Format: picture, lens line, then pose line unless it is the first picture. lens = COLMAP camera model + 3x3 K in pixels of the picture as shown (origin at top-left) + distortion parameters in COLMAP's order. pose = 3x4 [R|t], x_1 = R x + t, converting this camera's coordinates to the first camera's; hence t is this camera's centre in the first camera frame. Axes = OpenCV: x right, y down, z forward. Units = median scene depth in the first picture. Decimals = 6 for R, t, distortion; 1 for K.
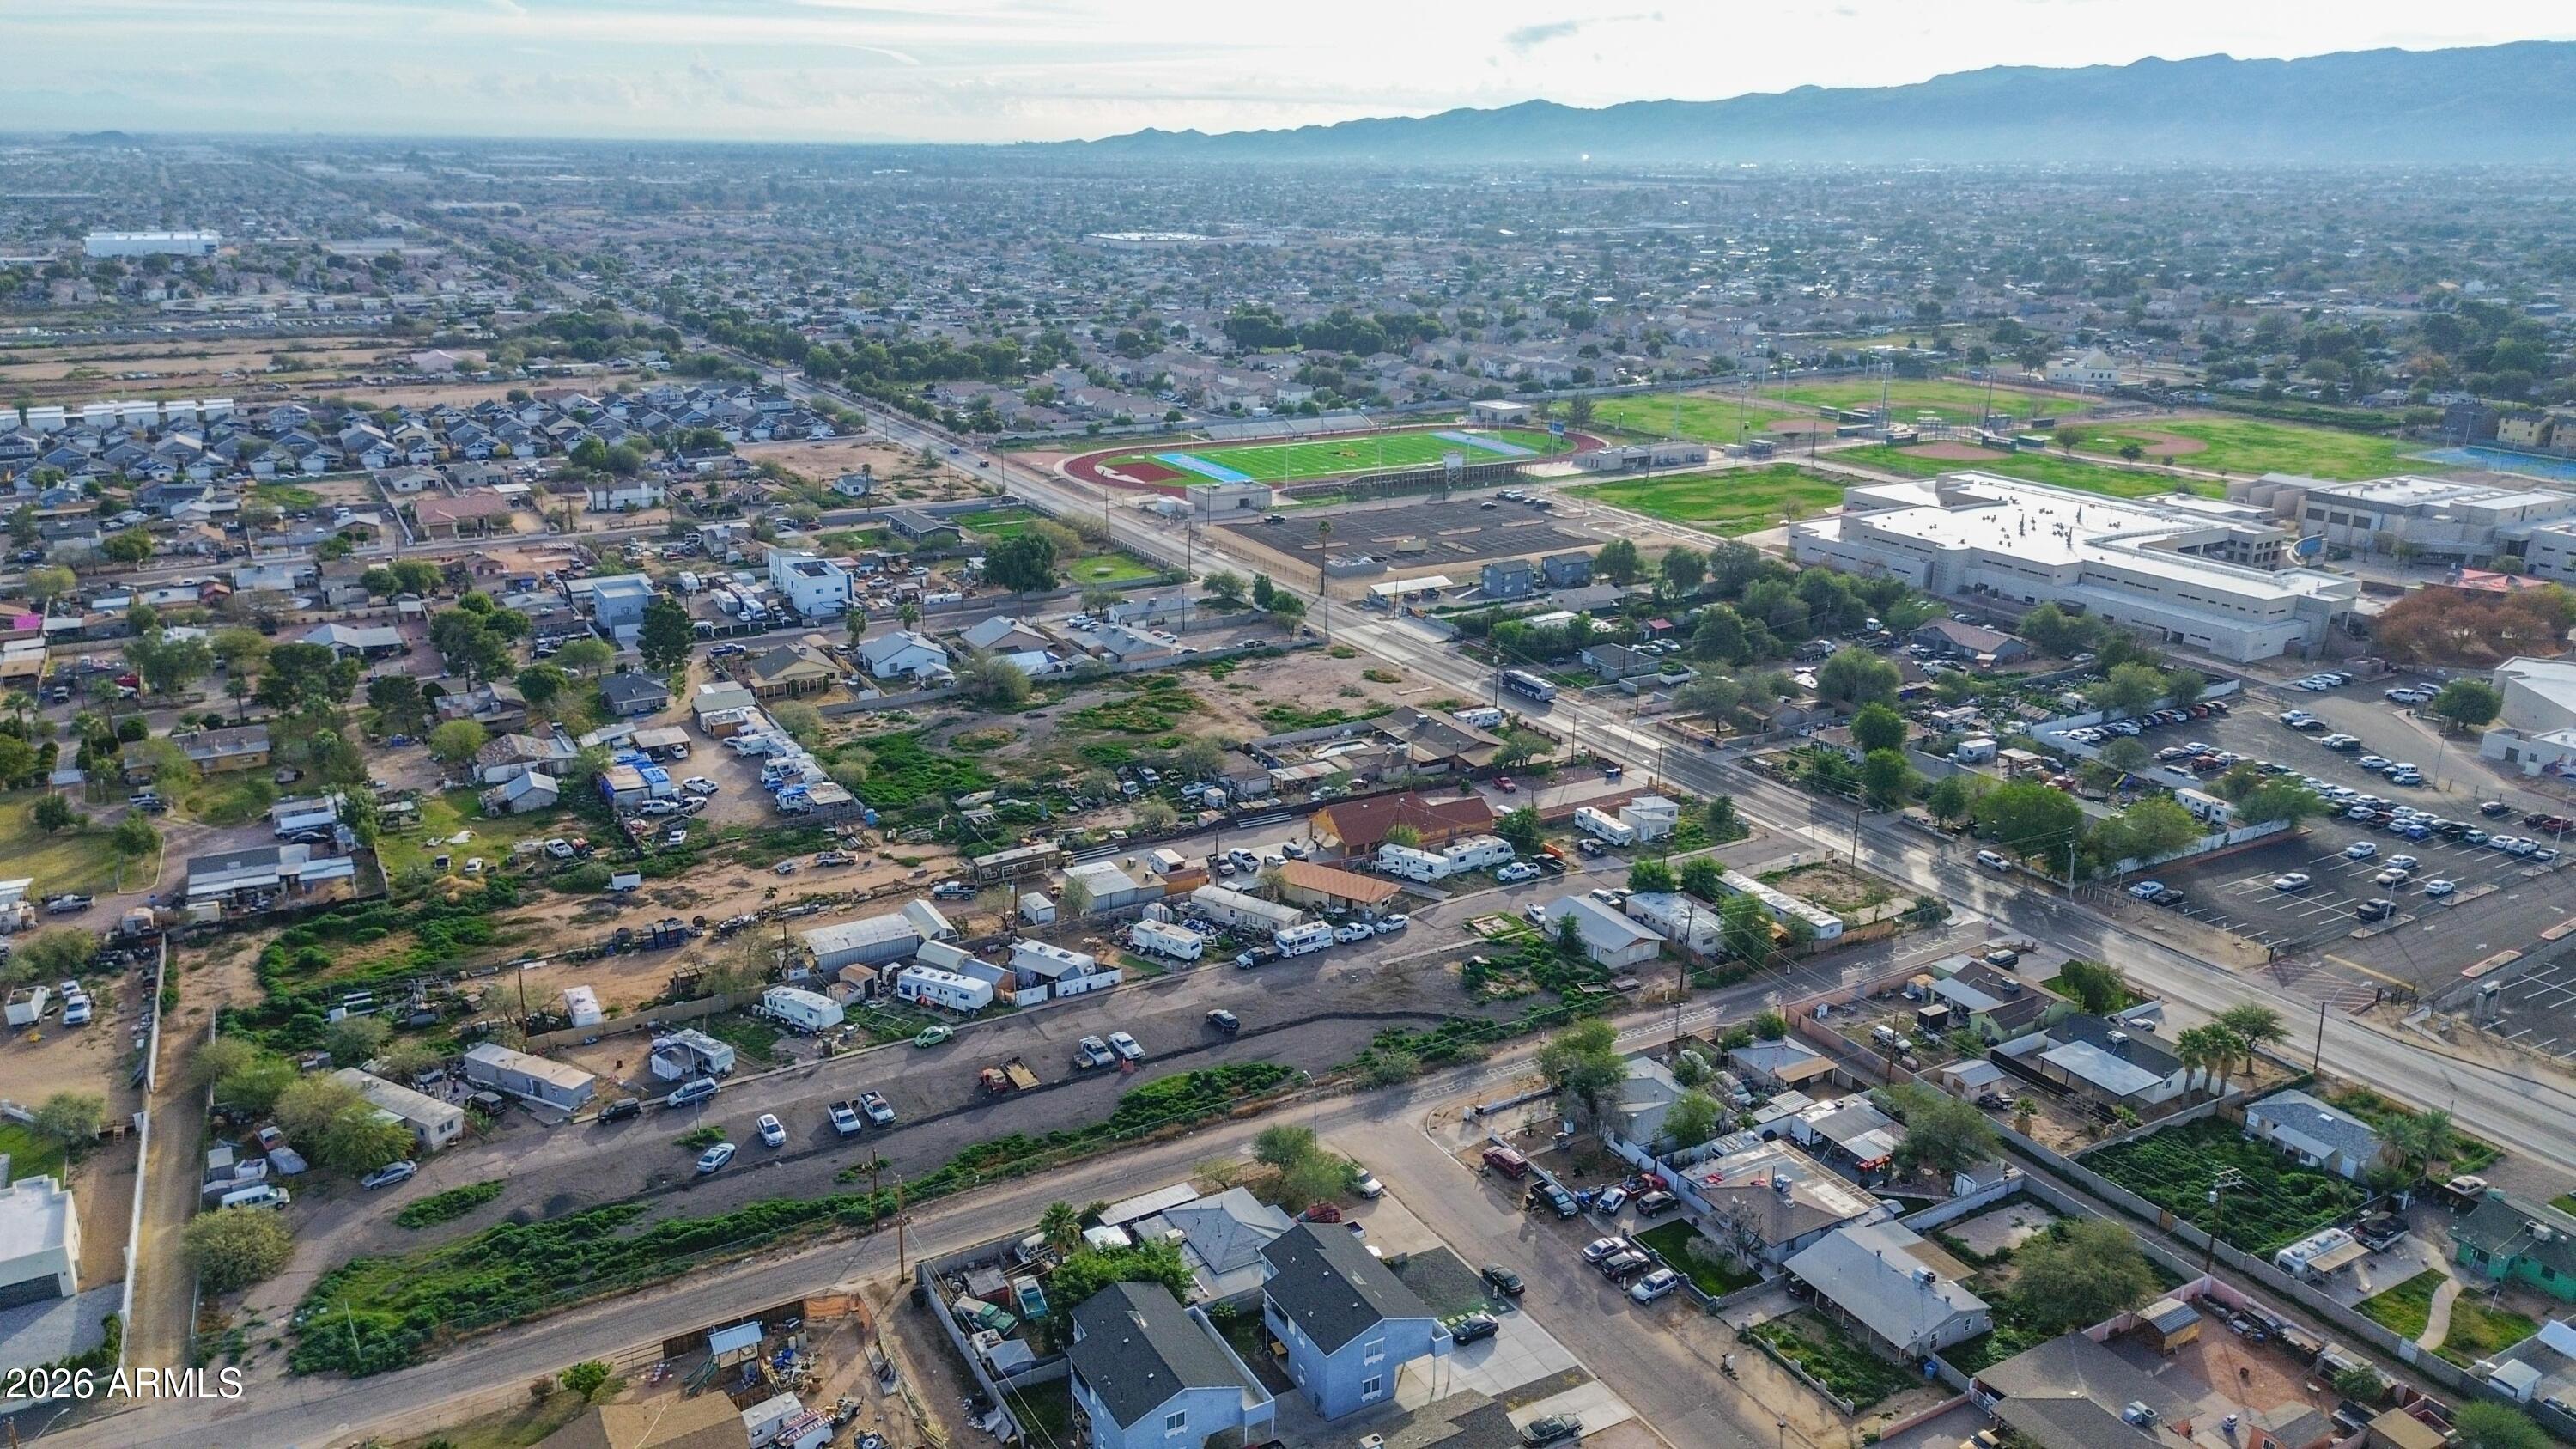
lens RADIAL K [[1815.7, 0, 1290.7], [0, 1815.7, 731.9], [0, 0, 1]] dist [0.082900, -0.083672]
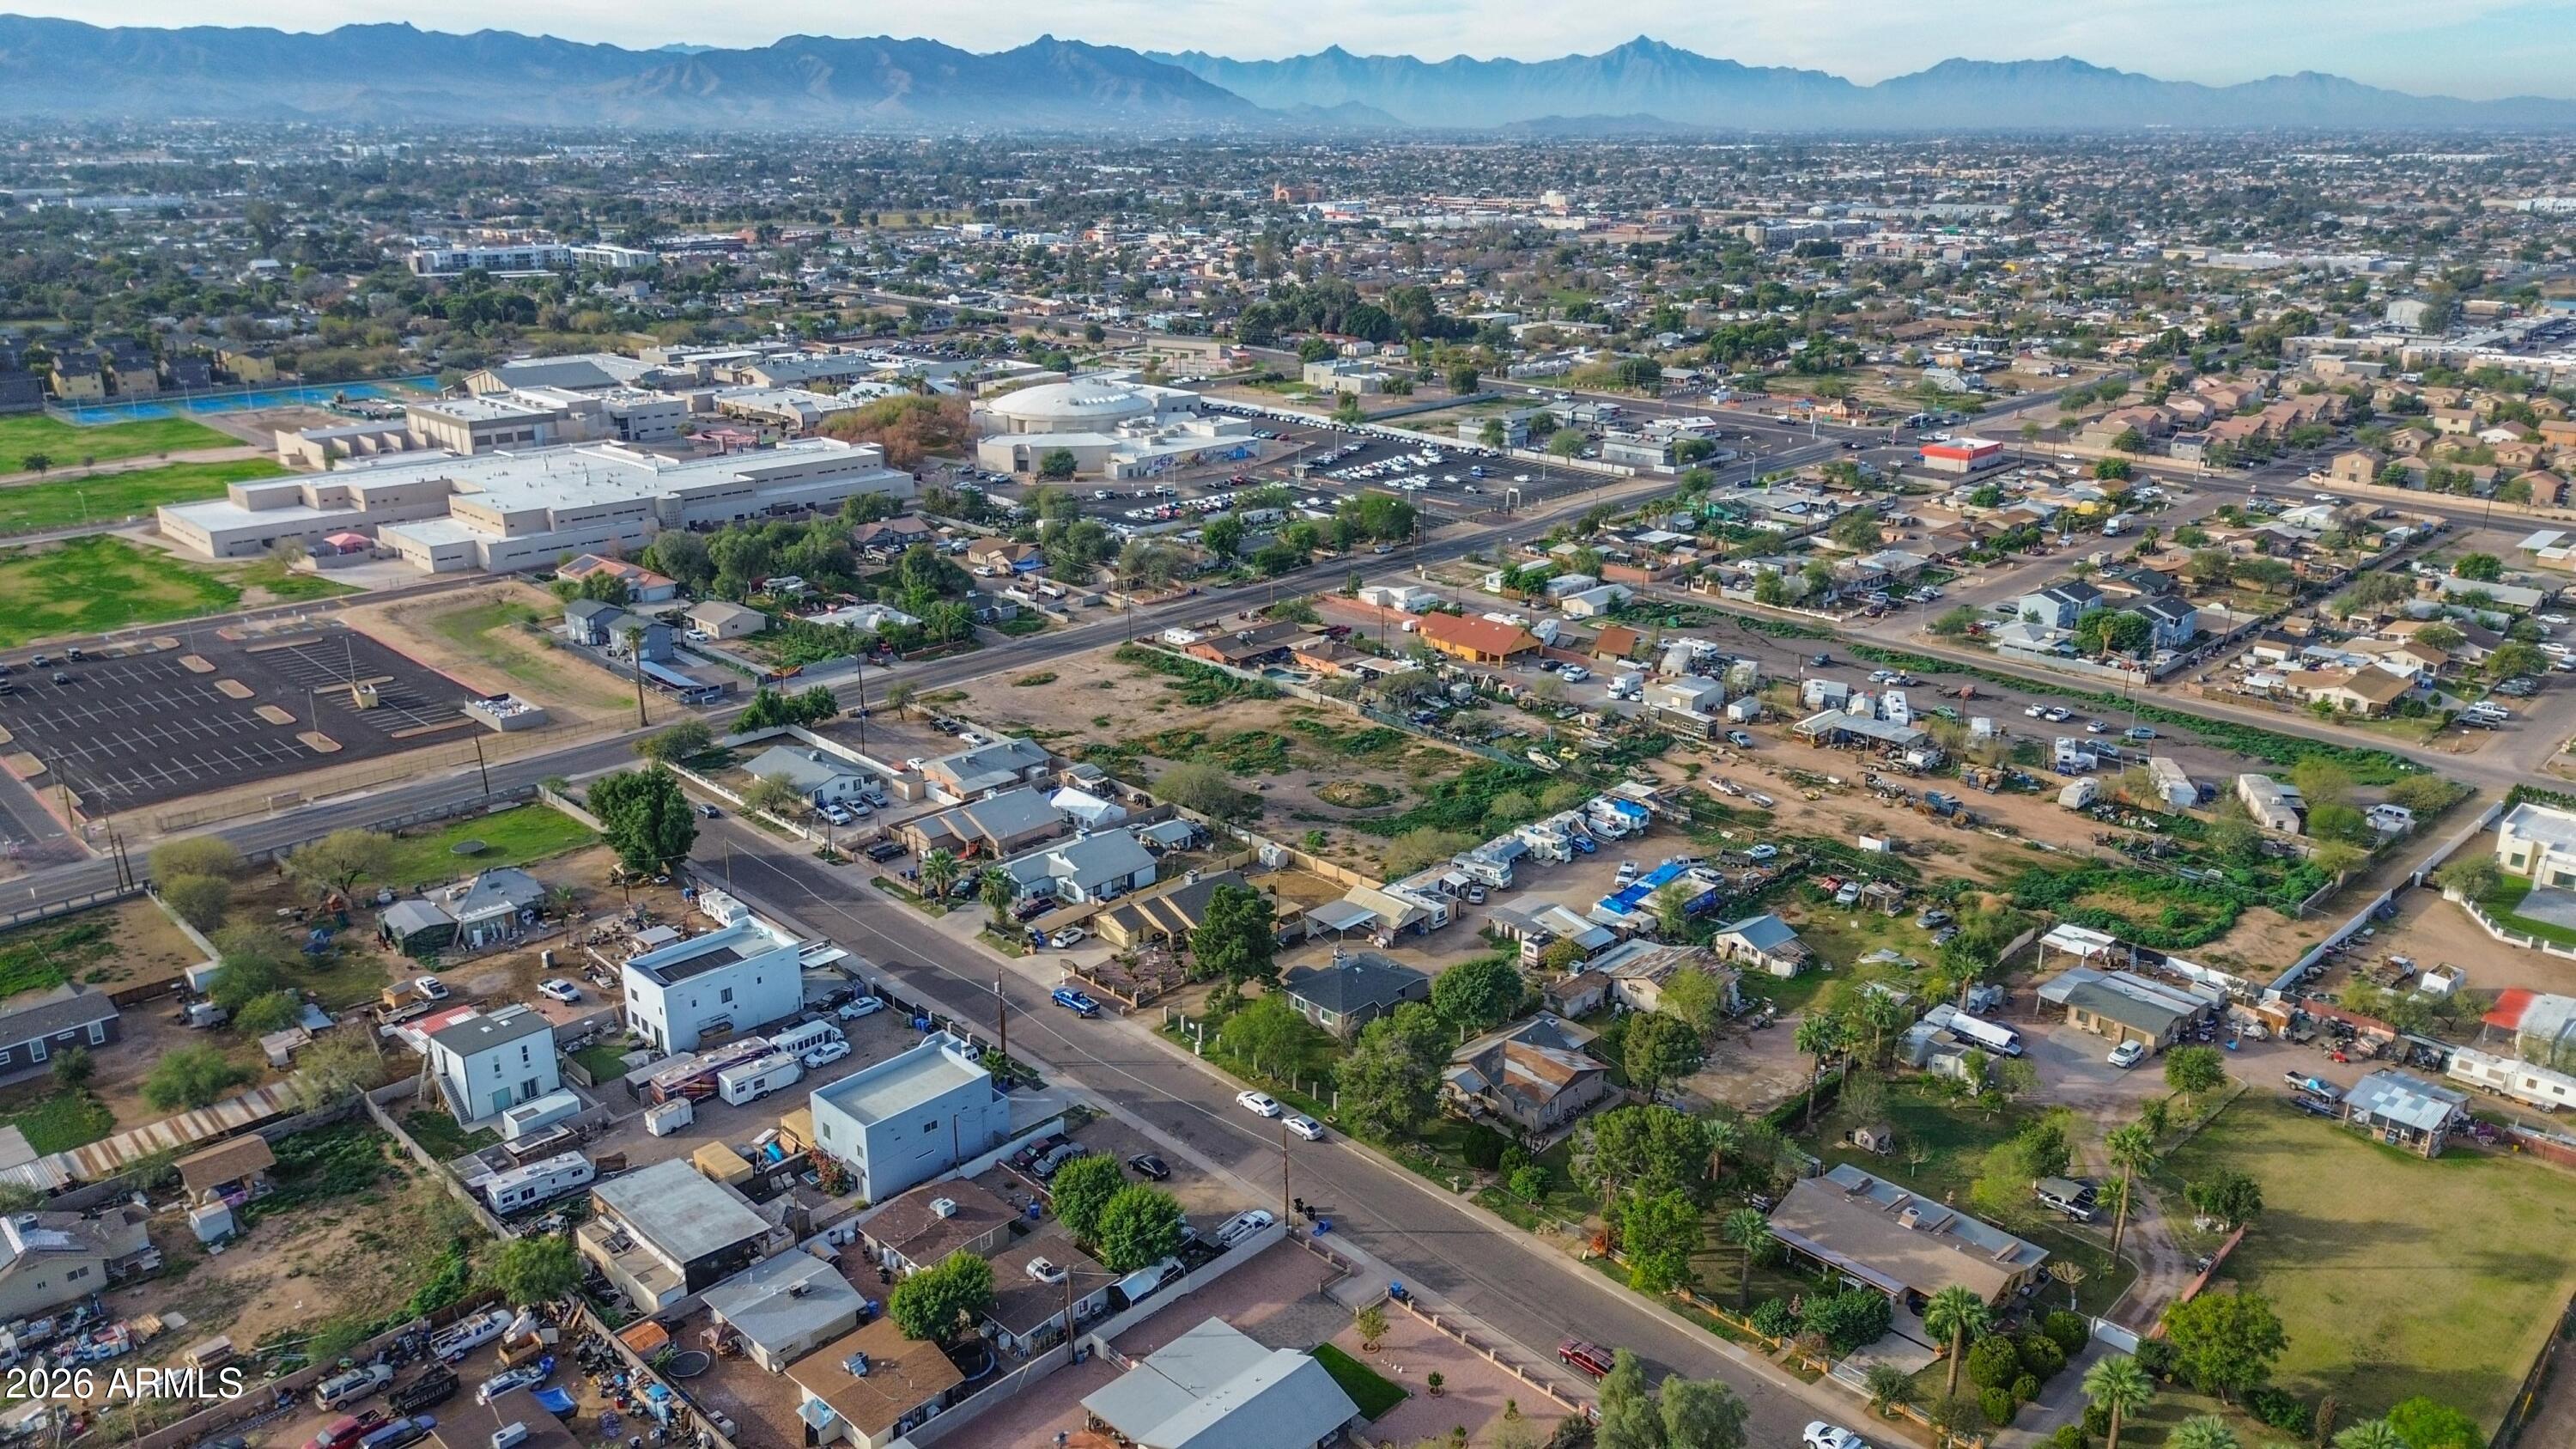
lens RADIAL K [[1815.7, 0, 1290.7], [0, 1815.7, 731.9], [0, 0, 1]] dist [0.082900, -0.083672]
pose [[-0.265983, -0.314529, 0.911221, -1.160009], [0.294707, 0.873482, 0.387526, -0.453654], [-0.917824, 0.371619, -0.139638, 1.392520]]
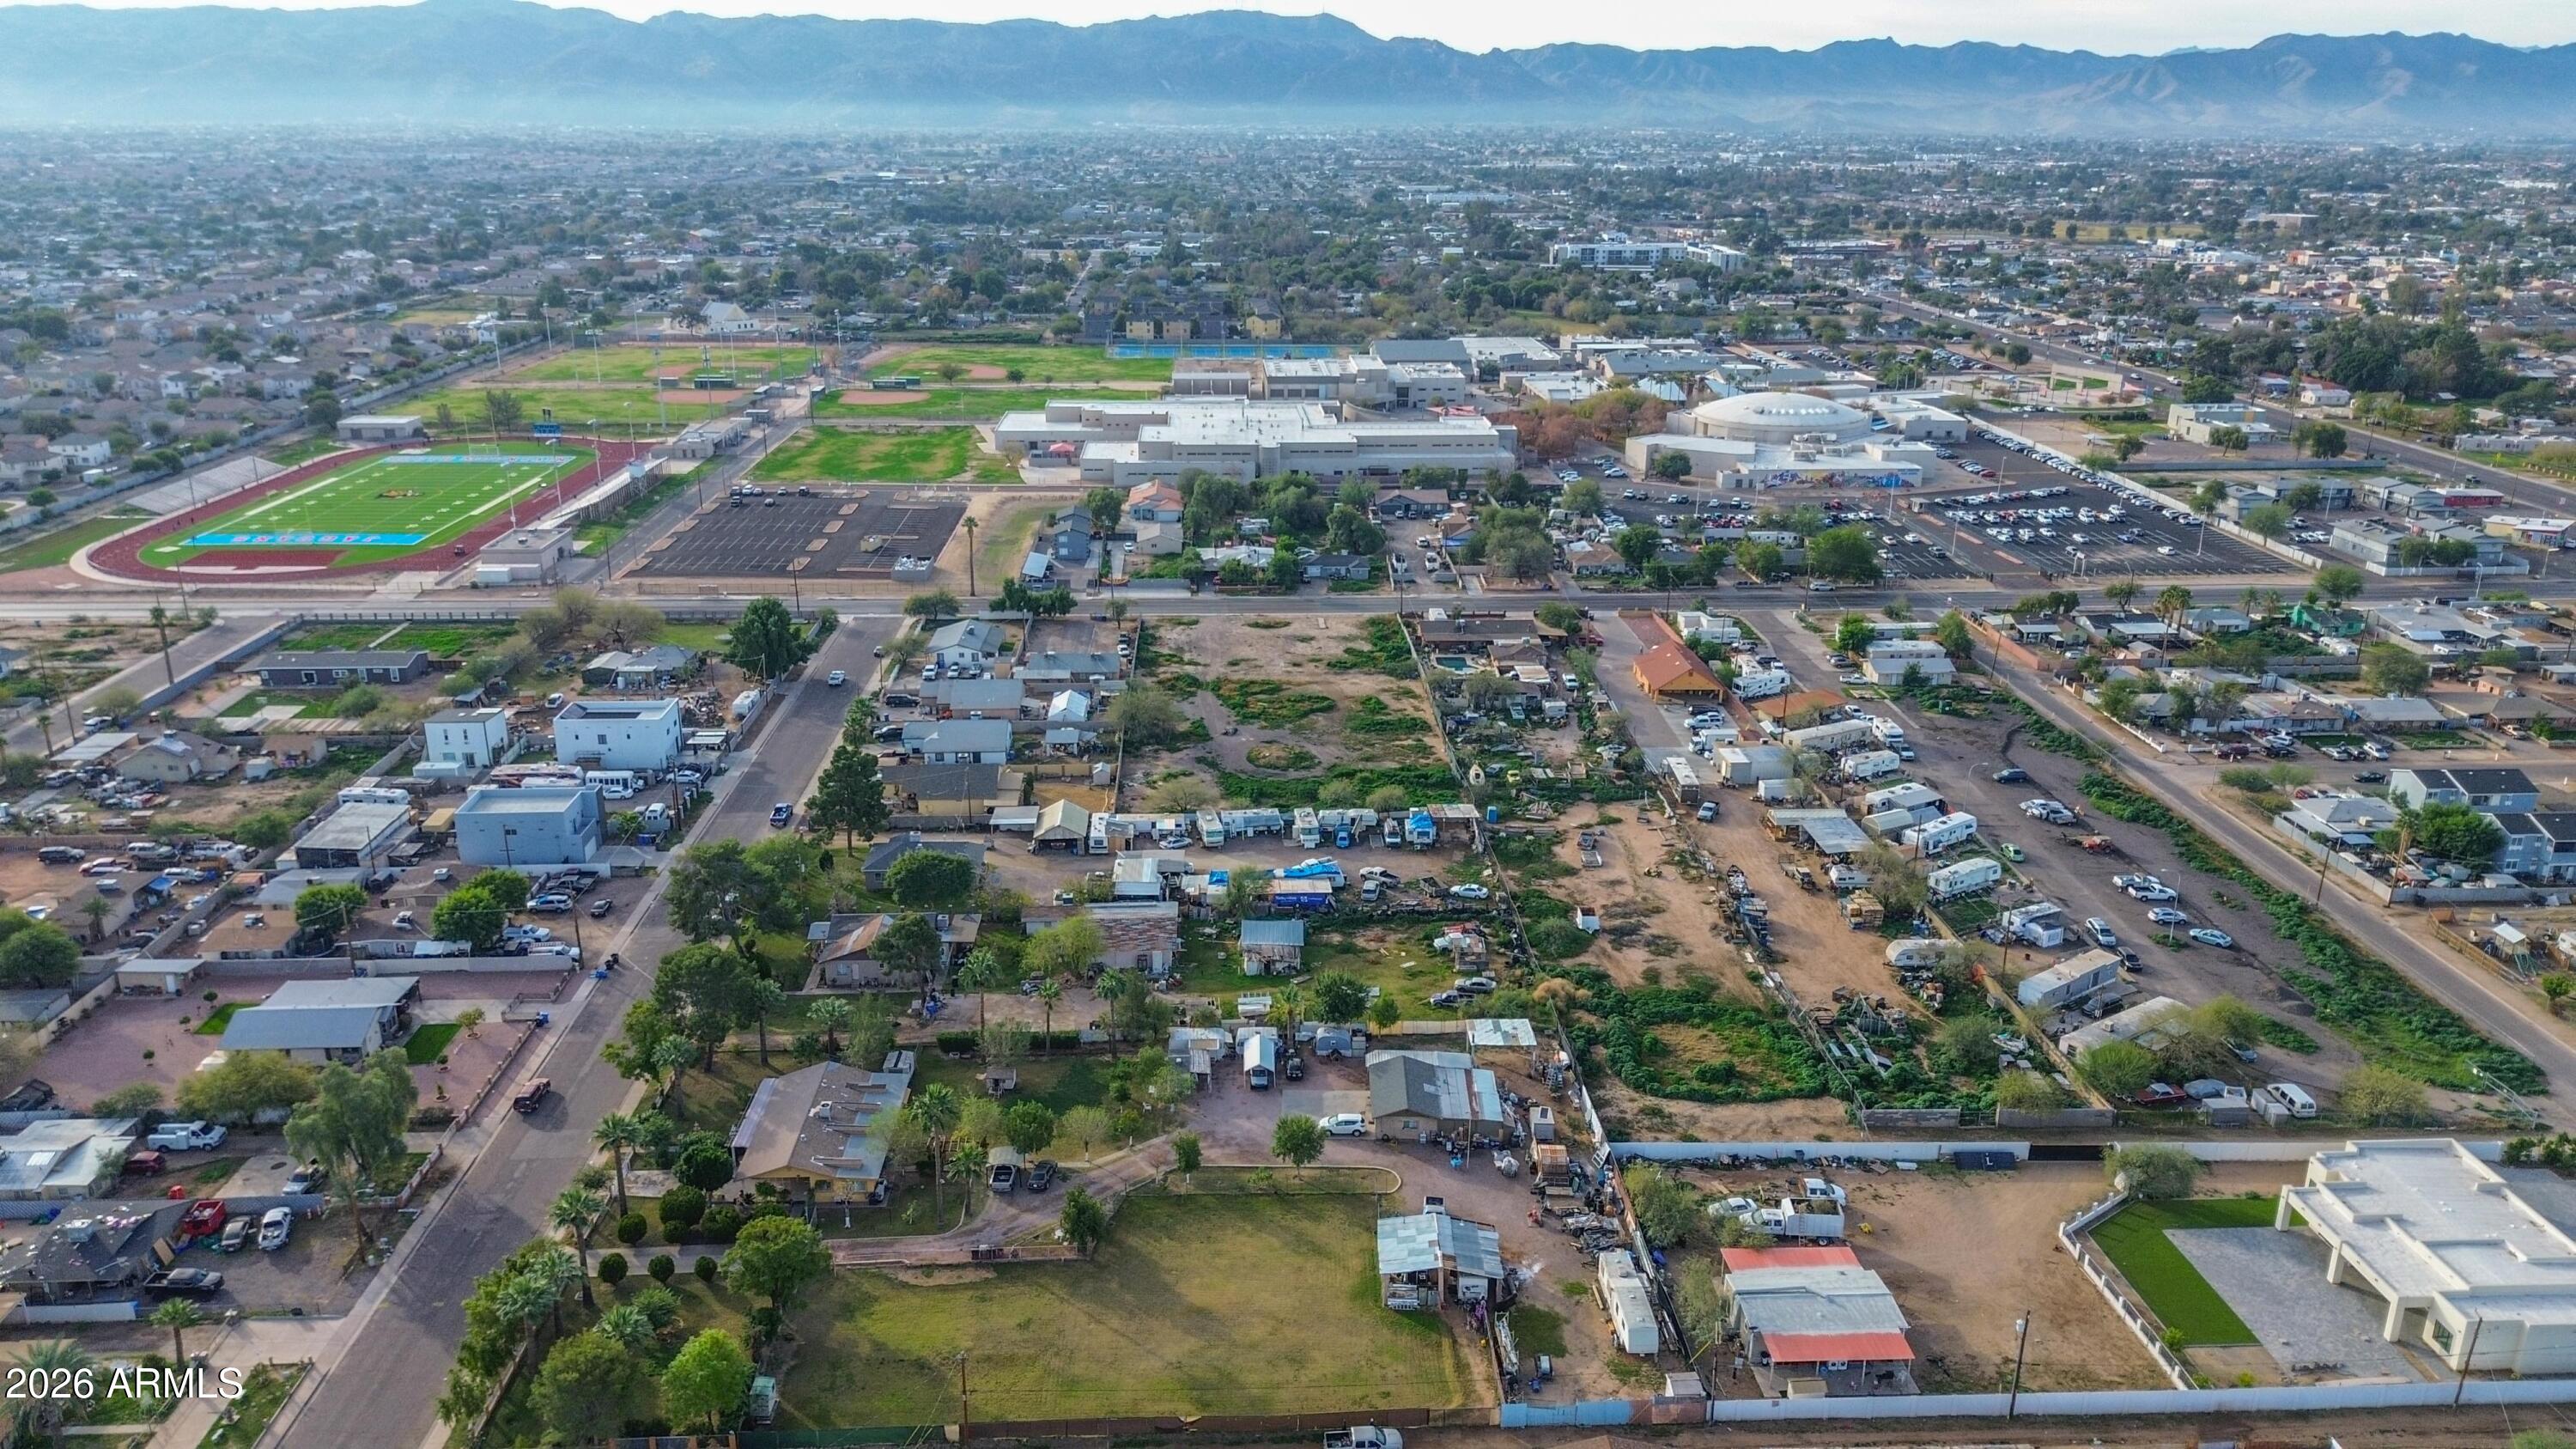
lens RADIAL K [[1815.7, 0, 1290.7], [0, 1815.7, 731.9], [0, 0, 1]] dist [0.082900, -0.083672]
pose [[0.448265, -0.288092, 0.846204, -1.165567], [0.272232, 0.945673, 0.177745, -0.211247], [-0.851439, 0.150687, 0.502340, 0.639490]]
